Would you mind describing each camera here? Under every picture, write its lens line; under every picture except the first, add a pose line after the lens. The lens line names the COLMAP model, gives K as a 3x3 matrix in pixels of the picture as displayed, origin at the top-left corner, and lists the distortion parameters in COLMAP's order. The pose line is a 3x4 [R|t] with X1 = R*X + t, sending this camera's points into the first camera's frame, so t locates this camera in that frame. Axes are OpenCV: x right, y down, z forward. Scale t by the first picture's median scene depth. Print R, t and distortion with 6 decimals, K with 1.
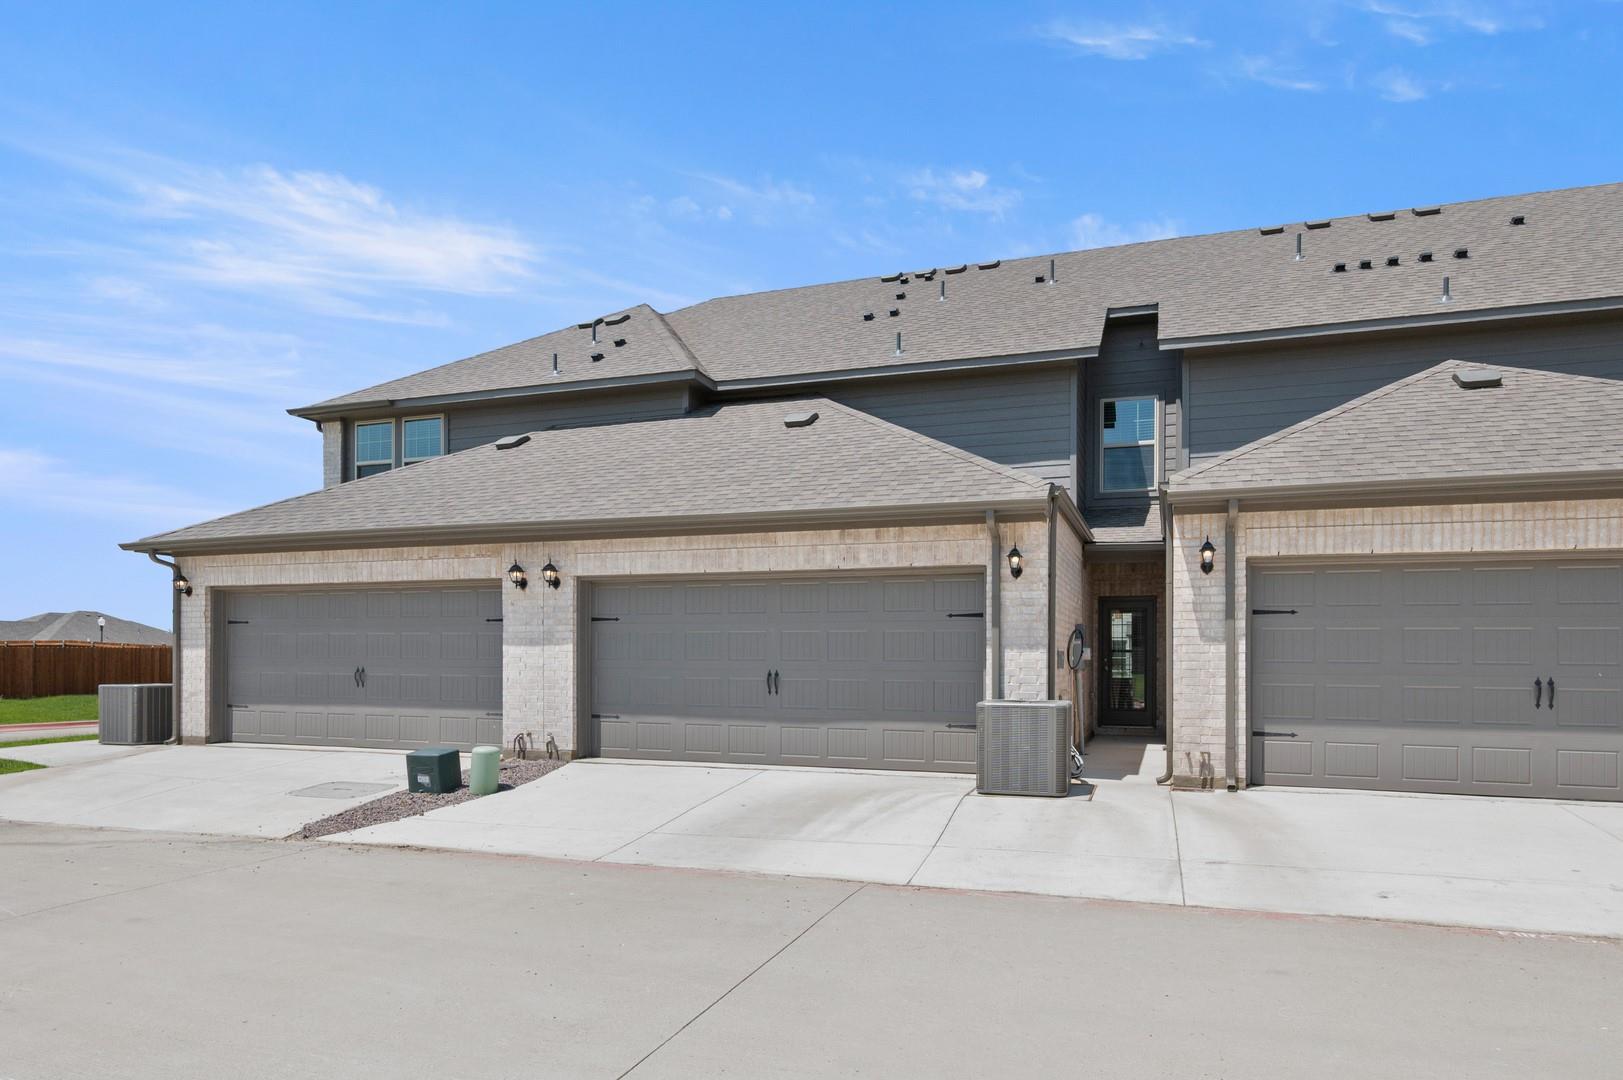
lens RADIAL K [[695.1, 0, 811.5], [0, 695.1, 538.0], [0, 0, 1]] dist [-0.001615, -0.000222]
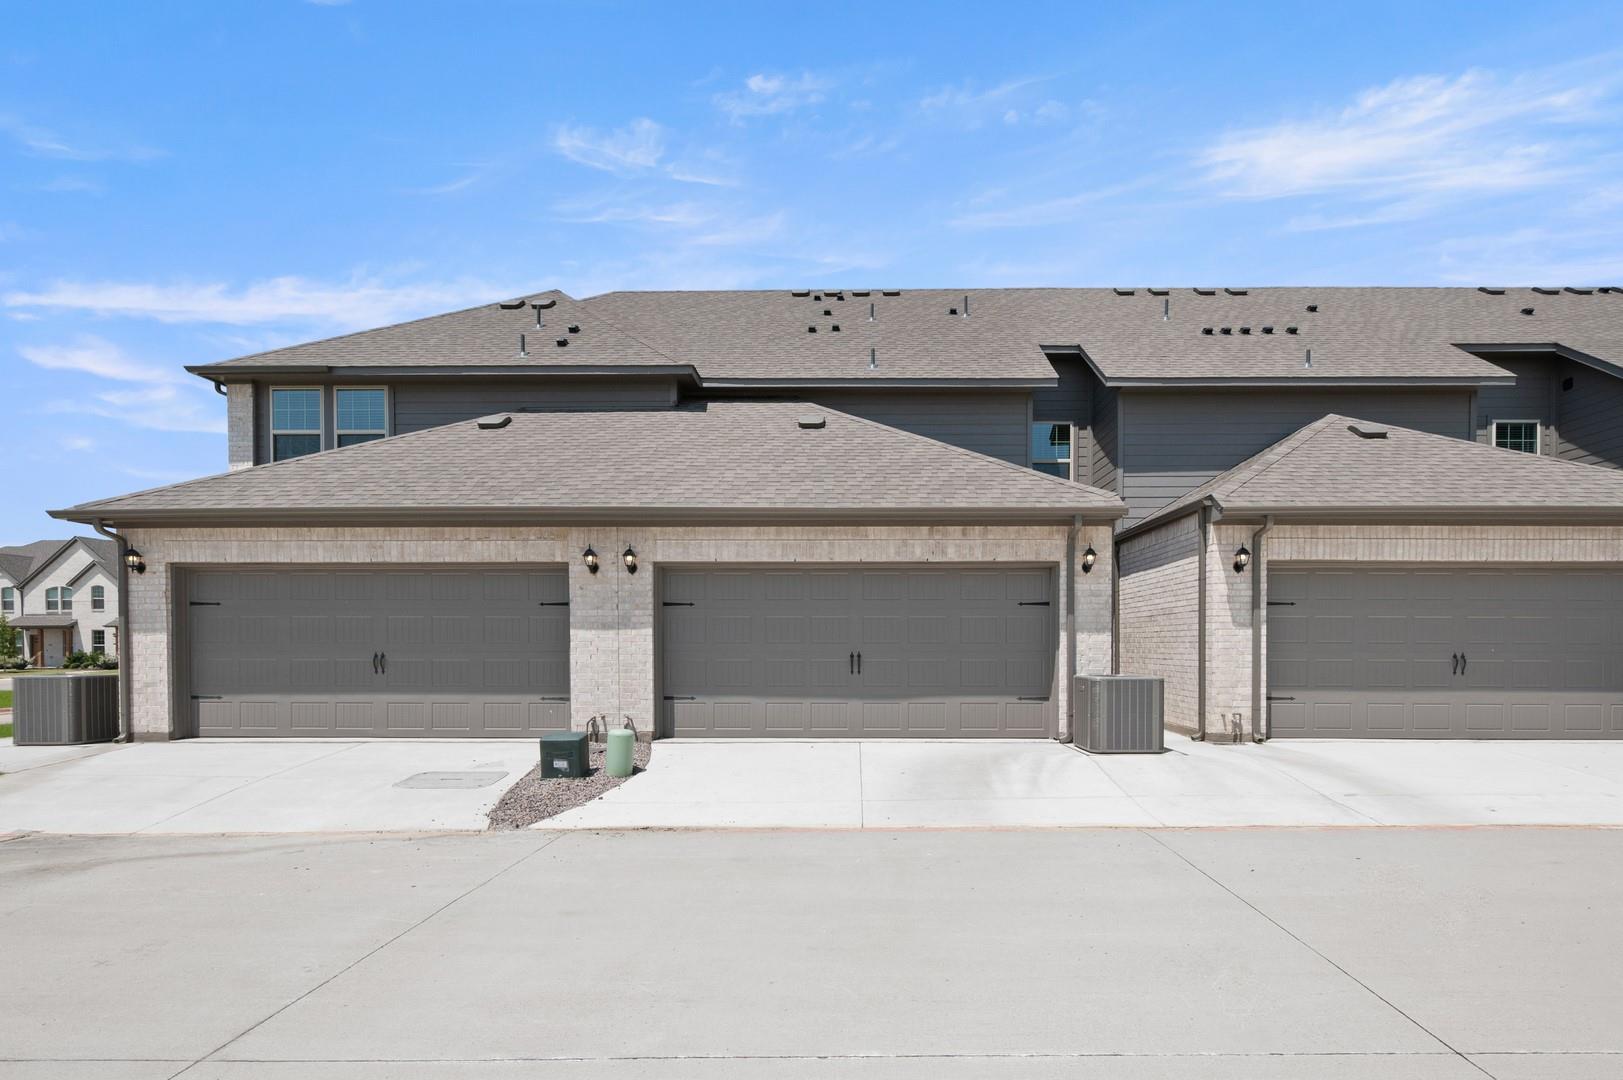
lens RADIAL K [[643.3, 0, 811.0], [0, 643.3, 542.7], [0, 0, 1]] dist [-0.001034, 0.000070]
pose [[0.974187, 0.030847, 0.223626, -0.350268], [-0.034734, 0.999306, 0.013470, 0.006260], [-0.223055, -0.020890, 0.974582, 0.029267]]
